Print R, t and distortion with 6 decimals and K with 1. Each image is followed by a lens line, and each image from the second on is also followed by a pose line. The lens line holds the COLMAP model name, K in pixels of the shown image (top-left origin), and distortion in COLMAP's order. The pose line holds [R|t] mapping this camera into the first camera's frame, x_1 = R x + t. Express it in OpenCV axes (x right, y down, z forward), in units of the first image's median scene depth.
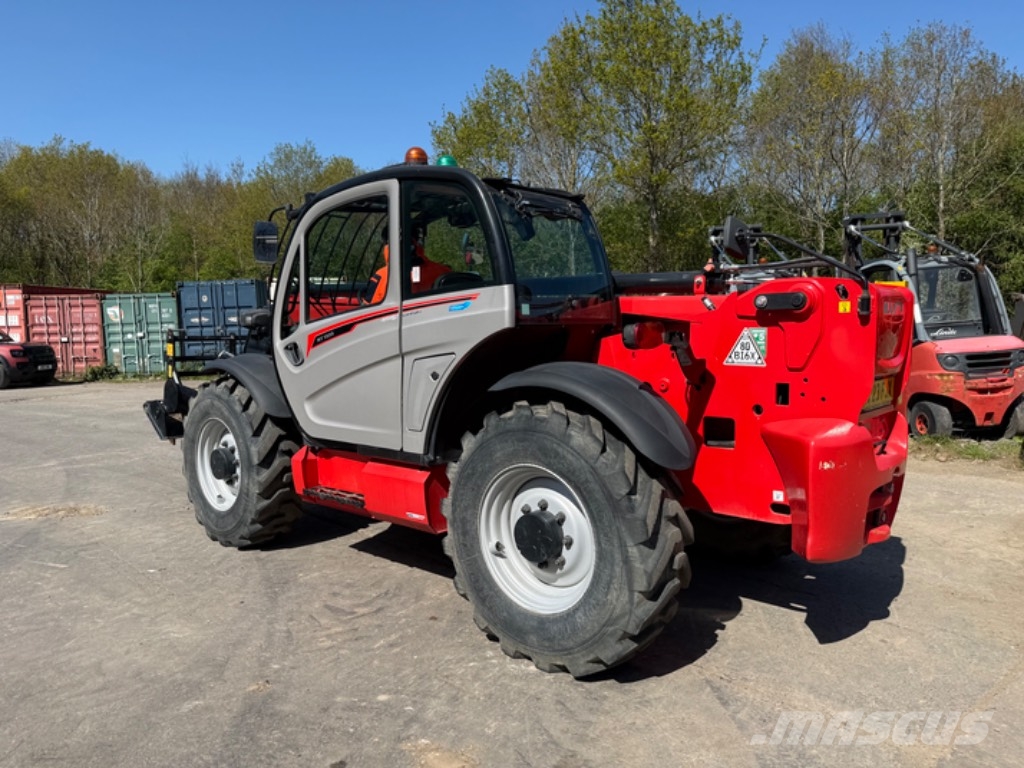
lens RADIAL K [[715.8, 0, 504.4], [0, 715.8, 391.4], [0, 0, 1]] dist [0.054070, -0.068734]
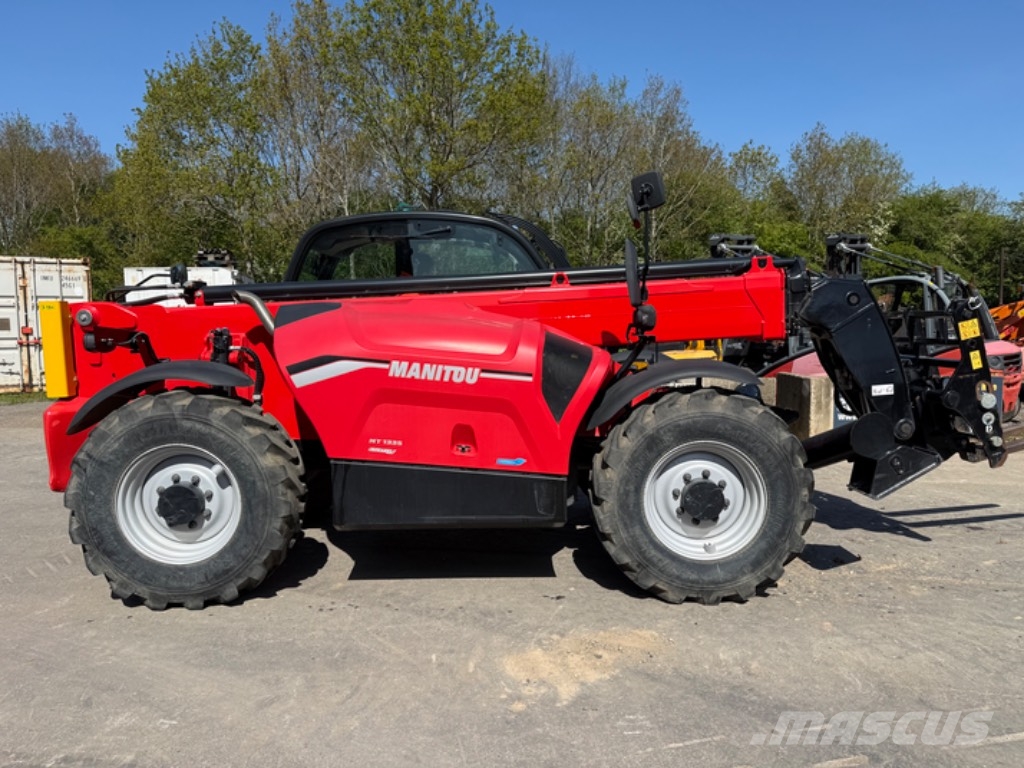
lens RADIAL K [[715.8, 0, 518.9], [0, 715.8, 392.4], [0, 0, 1]] dist [0.054070, -0.068734]
pose [[0.831348, -0.037924, 0.554457, -1.254280], [0.043246, 0.999058, 0.003491, -0.050374], [-0.554068, 0.021076, 0.832205, 0.753868]]
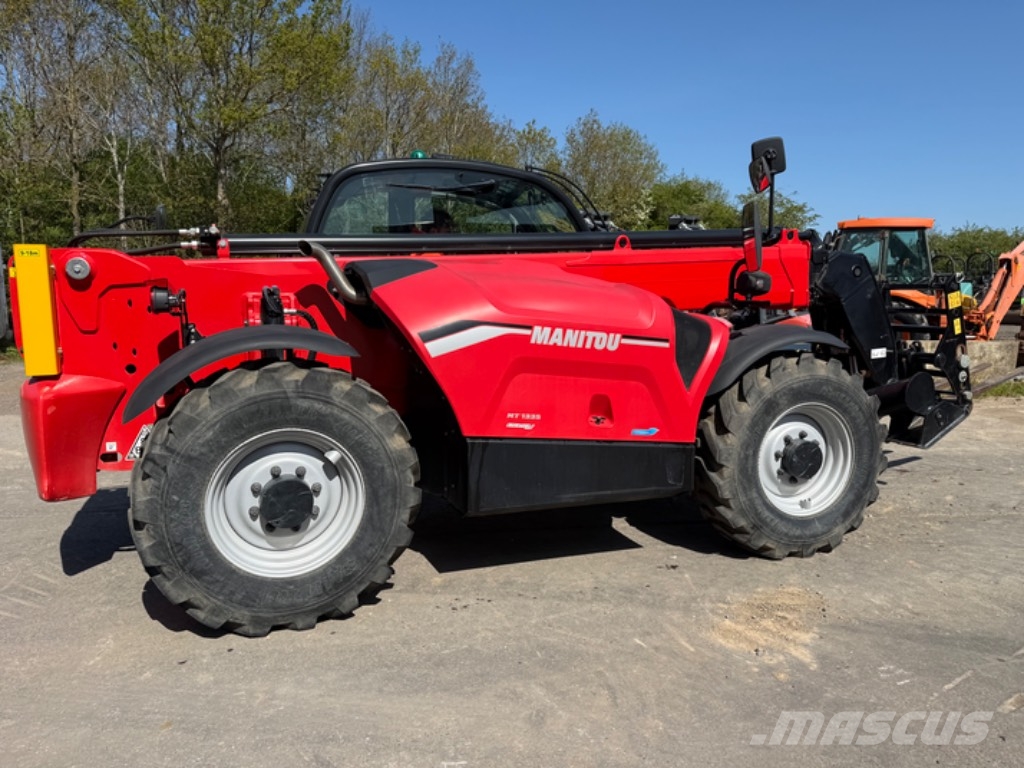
lens RADIAL K [[715.8, 0, 519.2], [0, 715.8, 387.7], [0, 0, 1]] dist [0.054070, -0.068734]
pose [[0.595311, -0.076084, 0.799885, -1.518732], [0.056260, 0.997010, 0.052963, -0.066122], [-0.801523, 0.013472, 0.597812, 1.082611]]
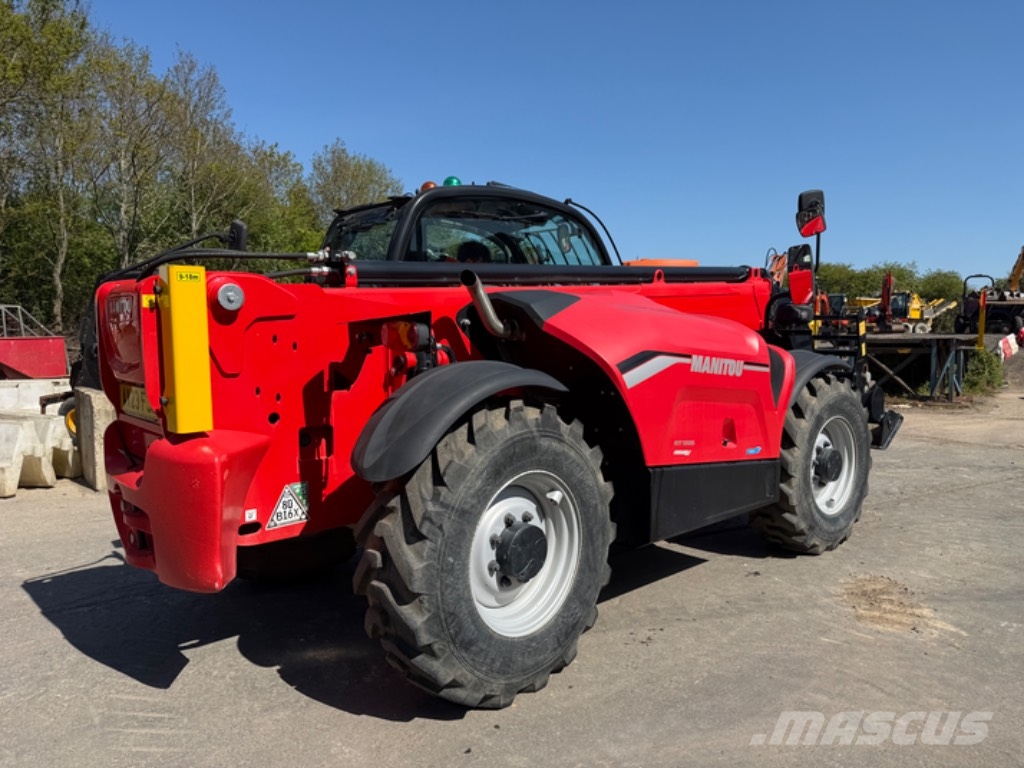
lens RADIAL K [[715.8, 0, 518.5], [0, 715.8, 389.9], [0, 0, 1]] dist [0.054070, -0.068734]
pose [[0.238541, -0.061865, 0.969160, -1.705779], [0.086426, 0.995361, 0.042265, -0.100636], [-0.967279, 0.073679, 0.242782, 1.500455]]
